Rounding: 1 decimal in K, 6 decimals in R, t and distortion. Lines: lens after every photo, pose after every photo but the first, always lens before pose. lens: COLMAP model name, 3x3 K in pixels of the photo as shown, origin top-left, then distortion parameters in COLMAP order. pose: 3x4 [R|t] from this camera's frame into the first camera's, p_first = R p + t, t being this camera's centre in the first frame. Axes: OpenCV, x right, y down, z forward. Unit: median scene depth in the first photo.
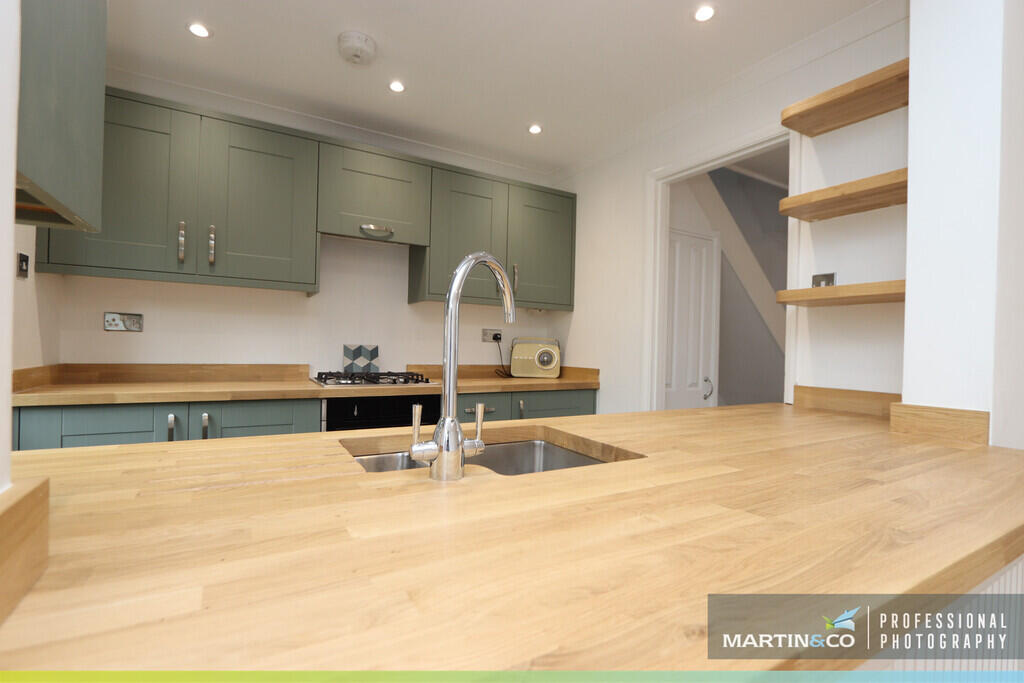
lens RADIAL K [[472.5, 0, 510.1], [0, 472.5, 343.1], [0, 0, 1]] dist [-0.019945, 0.003003]
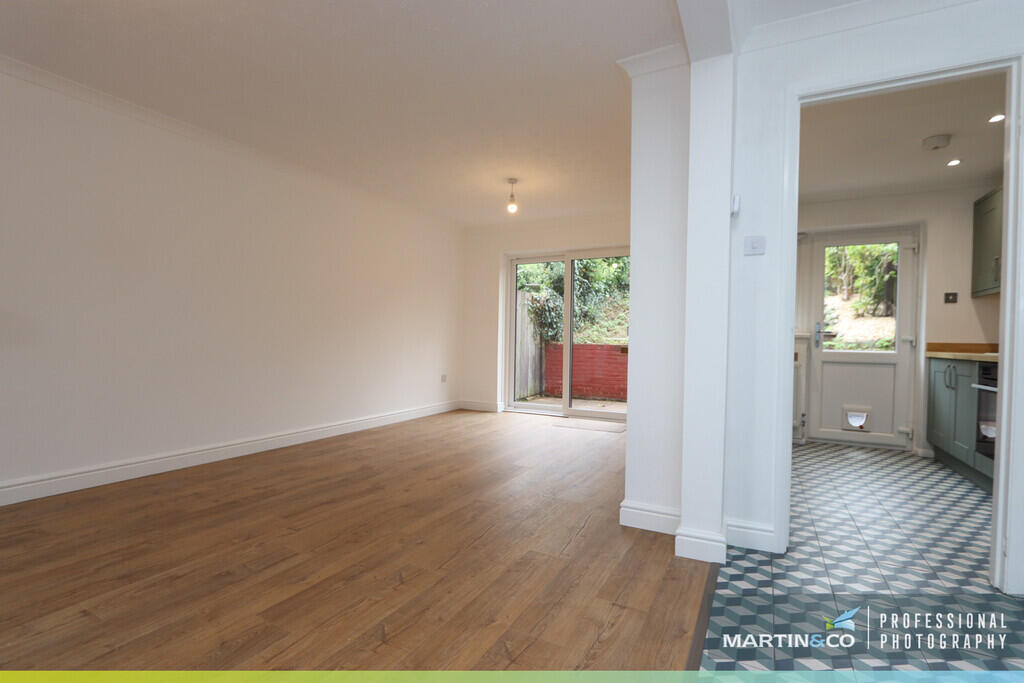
lens RADIAL K [[472.5, 0, 512.1], [0, 472.5, 348.0], [0, 0, 1]] dist [-0.019945, 0.003003]
pose [[-0.855384, -0.028715, -0.517198, 1.245555], [-0.030635, 0.999519, -0.004826, 0.097794], [0.517088, 0.011716, -0.855852, 1.154249]]
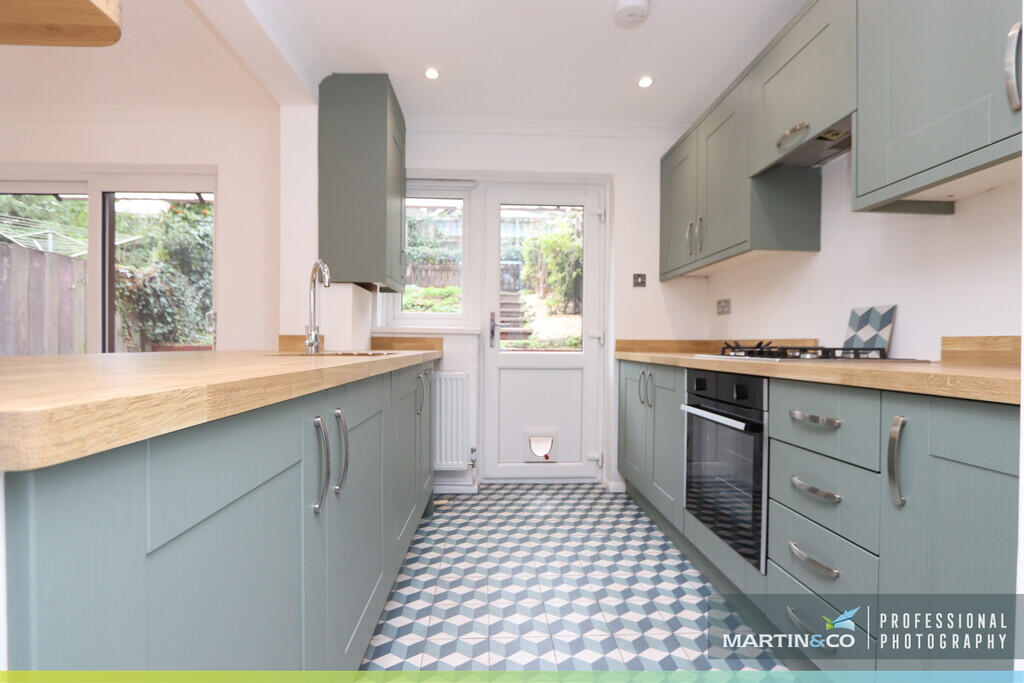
lens RADIAL K [[472.5, 0, 511.9], [0, 472.5, 347.4], [0, 0, 1]] dist [-0.019945, 0.003003]
pose [[-0.469113, -0.018445, -0.882946, 0.462221], [-0.007671, 0.999829, -0.016811, 0.073303], [0.883105, -0.001113, -0.469174, 0.878049]]
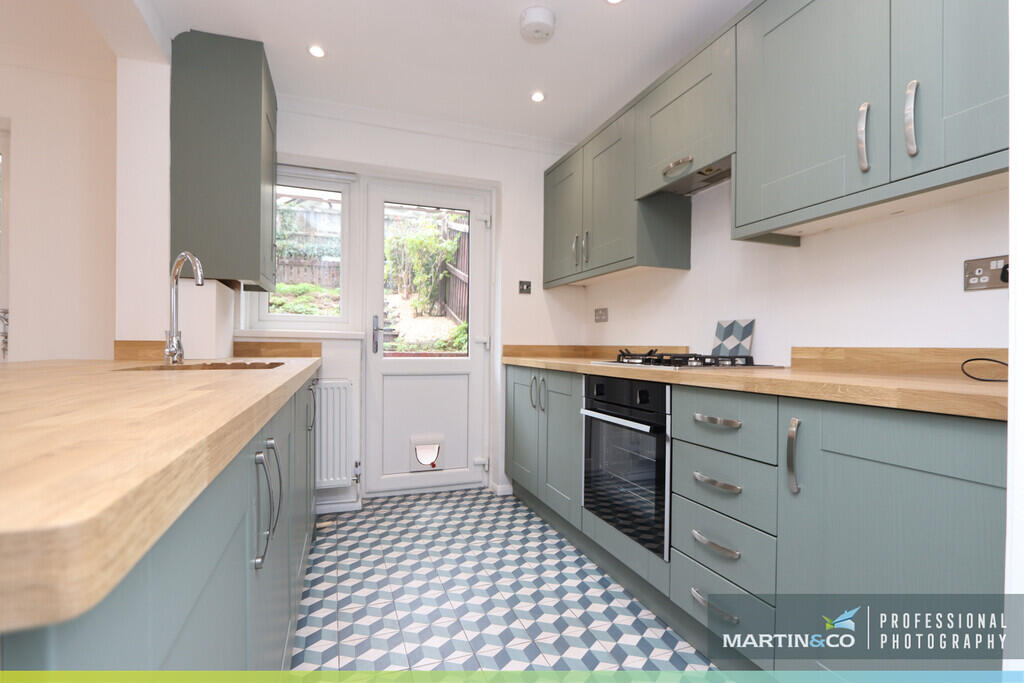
lens RADIAL K [[472.5, 0, 512.6], [0, 472.5, 347.7], [0, 0, 1]] dist [-0.019945, 0.003003]
pose [[-0.180505, -0.019034, -0.983390, 0.474717], [-0.001057, 0.999816, -0.019158, 0.062628], [0.983573, -0.002419, -0.180492, 0.799574]]
